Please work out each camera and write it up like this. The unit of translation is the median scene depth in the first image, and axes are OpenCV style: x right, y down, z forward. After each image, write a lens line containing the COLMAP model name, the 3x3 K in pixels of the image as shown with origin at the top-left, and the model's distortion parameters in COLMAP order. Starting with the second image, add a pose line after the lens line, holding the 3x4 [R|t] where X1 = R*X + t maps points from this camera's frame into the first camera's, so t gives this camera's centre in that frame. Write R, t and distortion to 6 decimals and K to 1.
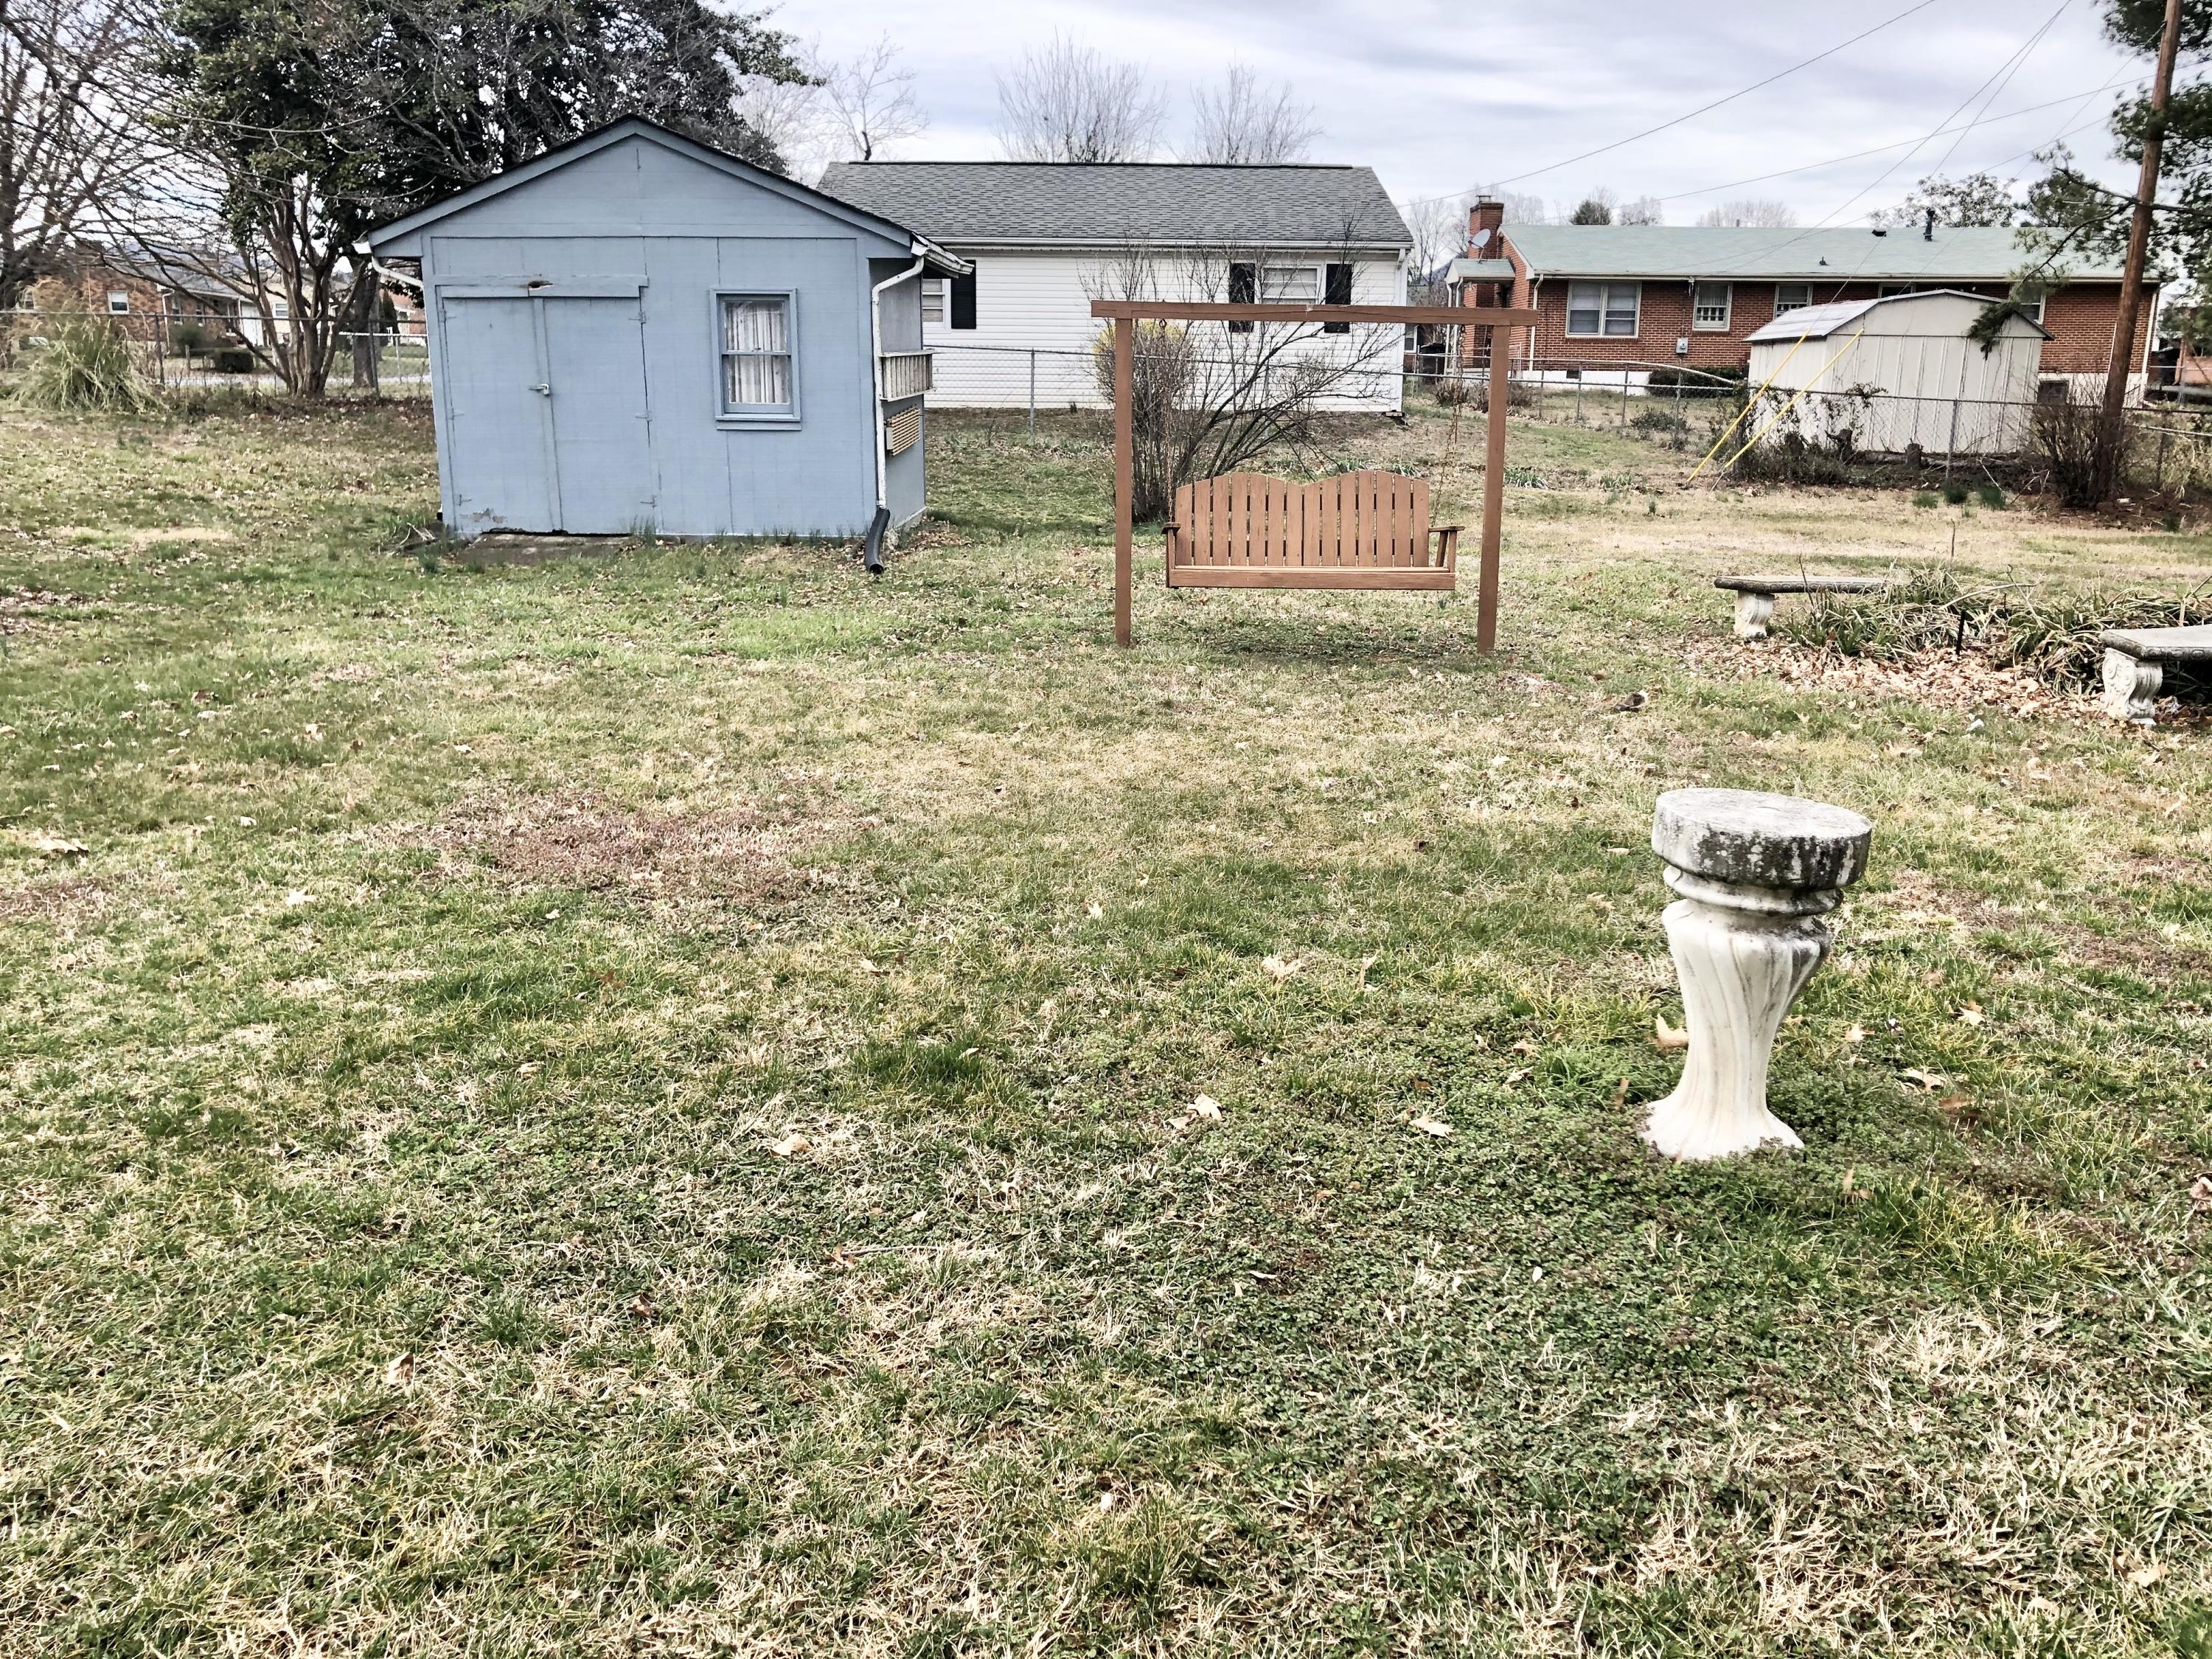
lens RADIAL K [[1818.5, 0, 1109.3], [0, 1818.5, 831.6], [0, 0, 1]] dist [0.032322, -0.038174]
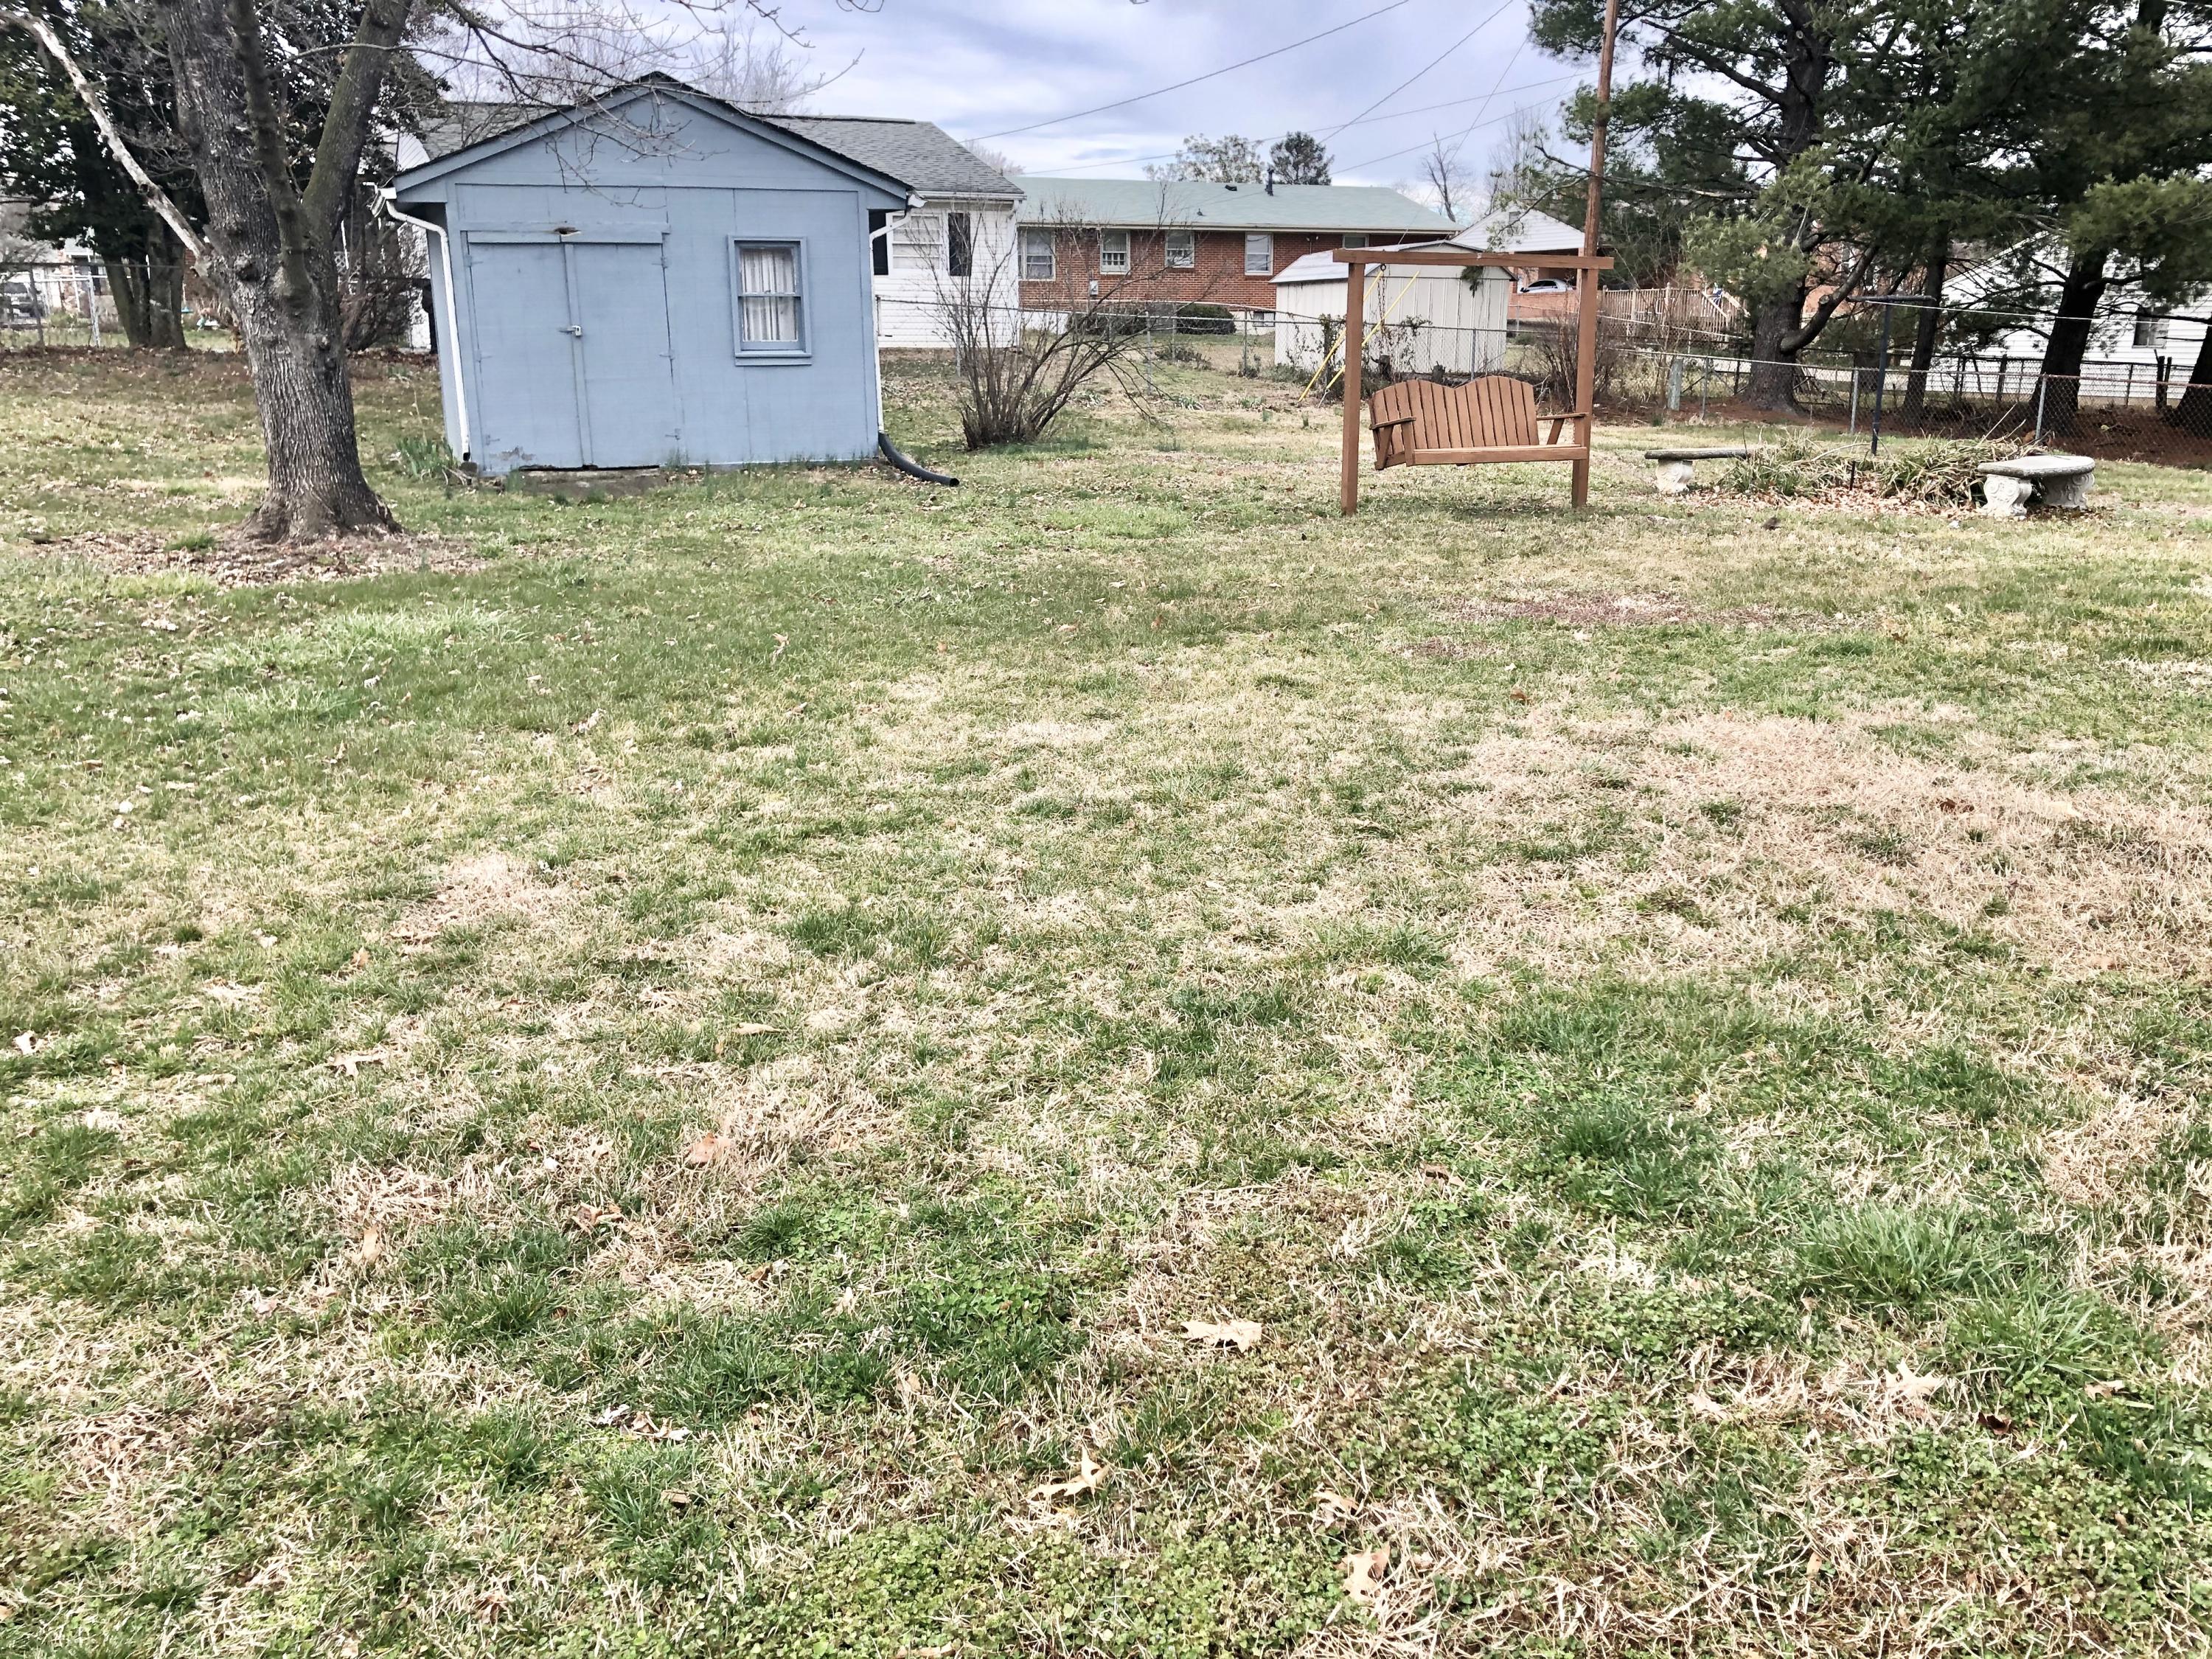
lens RADIAL K [[1818.5, 0, 1105.8], [0, 1818.5, 827.2], [0, 0, 1]] dist [0.032322, -0.038174]
pose [[0.913009, -0.119926, 0.389914, -0.472293], [0.109390, 0.992780, 0.049207, 0.024404], [-0.393000, -0.002273, 0.919536, -0.092873]]
